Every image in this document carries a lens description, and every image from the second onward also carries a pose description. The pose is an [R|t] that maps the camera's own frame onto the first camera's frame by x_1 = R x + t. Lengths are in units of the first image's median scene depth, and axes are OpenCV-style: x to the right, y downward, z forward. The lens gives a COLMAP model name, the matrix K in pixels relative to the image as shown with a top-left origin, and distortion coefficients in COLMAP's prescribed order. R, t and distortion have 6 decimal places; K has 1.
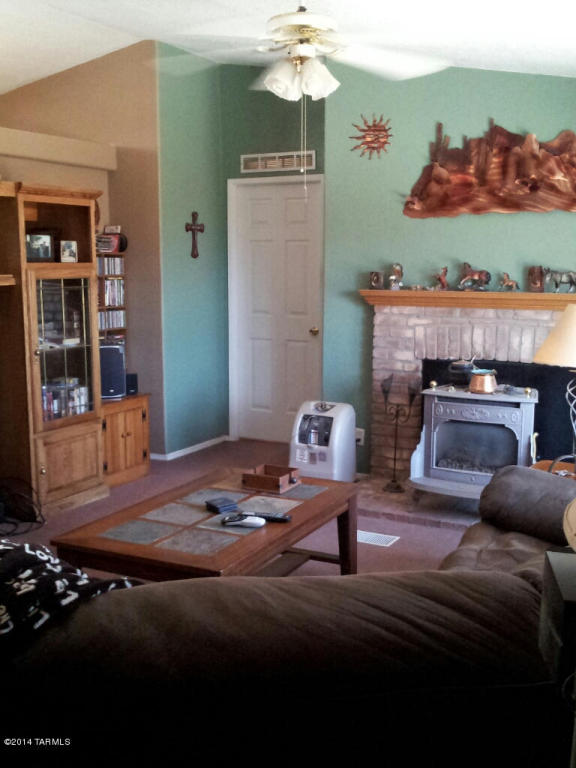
lens RADIAL K [[883.0, 0, 288.0], [0, 883.0, 384.0], [0, 0, 1]] dist [0.081698, -0.035058]
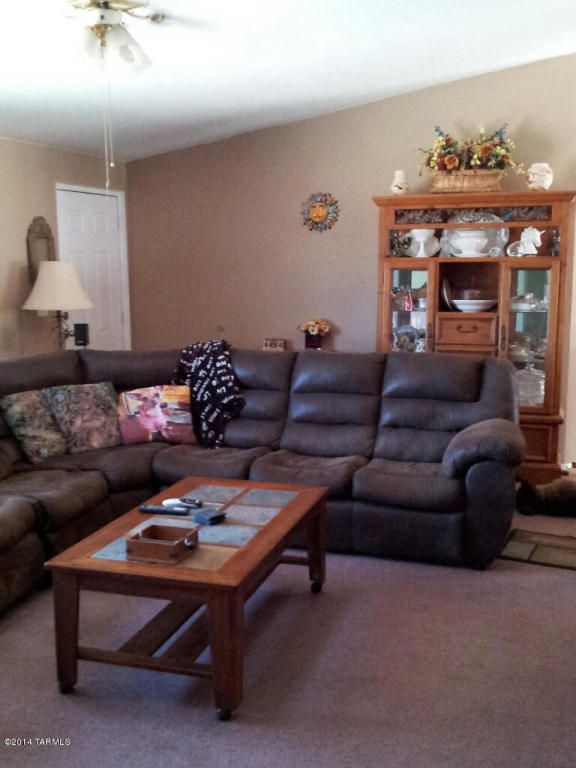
lens RADIAL K [[883.0, 0, 288.0], [0, 883.0, 384.0], [0, 0, 1]] dist [0.081698, -0.035058]
pose [[-0.986713, 0.026752, -0.160253, -0.003722], [-0.020908, 0.957243, 0.288530, -0.208351], [0.161120, 0.288047, -0.943965, 1.329291]]
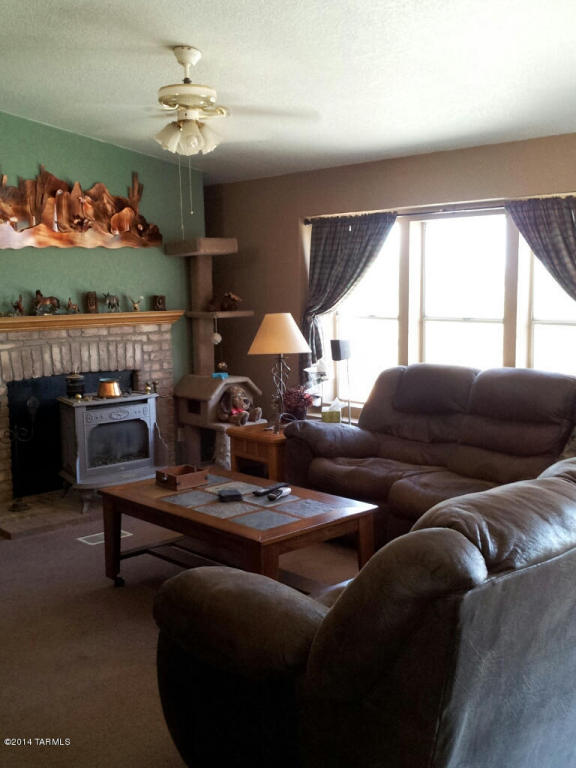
lens RADIAL K [[848.1, 0, 288.0], [0, 848.1, 384.0], [0, 0, 1]] dist [0.194096, -0.005942]
pose [[0.367333, -0.129215, 0.921070, -0.746876], [0.153141, 0.985189, 0.077136, -0.059858], [-0.917395, 0.112719, 0.381681, 0.328089]]
